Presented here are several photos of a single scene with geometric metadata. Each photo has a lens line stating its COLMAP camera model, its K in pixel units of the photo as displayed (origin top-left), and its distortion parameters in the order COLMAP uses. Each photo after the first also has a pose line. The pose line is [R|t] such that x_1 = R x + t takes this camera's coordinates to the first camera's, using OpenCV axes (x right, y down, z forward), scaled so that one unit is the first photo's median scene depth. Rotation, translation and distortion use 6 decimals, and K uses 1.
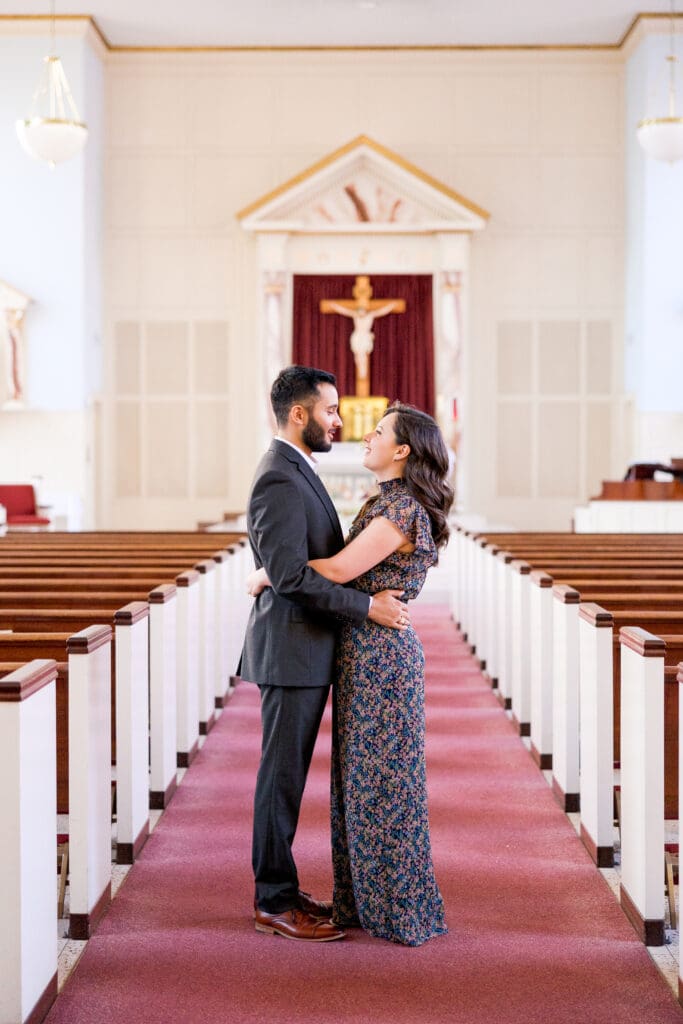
lens RADIAL K [[2217.1, 0, 341.5], [0, 2217.1, 512.0], [0, 0, 1]] dist [-0.004949, 0.033670]
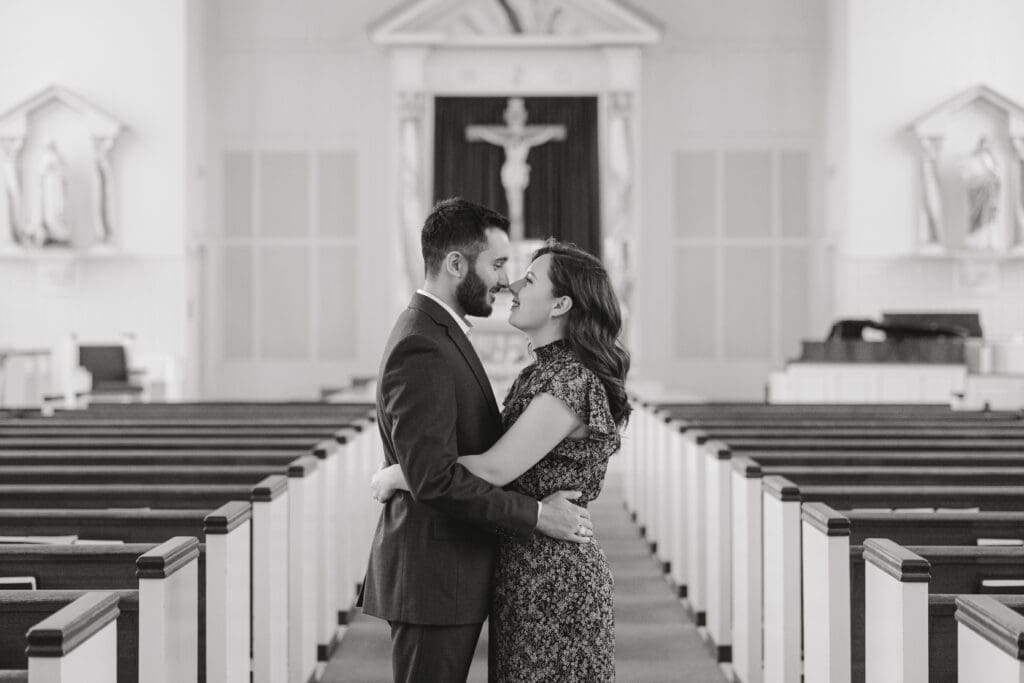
lens RADIAL K [[2217.1, 0, 512.0], [0, 2217.1, 341.5], [0, 0, 1]] dist [-0.004949, 0.033670]
pose [[0.999881, -0.000560, 0.015423, -0.005733], [0.000679, 0.999970, -0.007720, -0.007847], [-0.015418, 0.007730, 0.999851, 0.177977]]
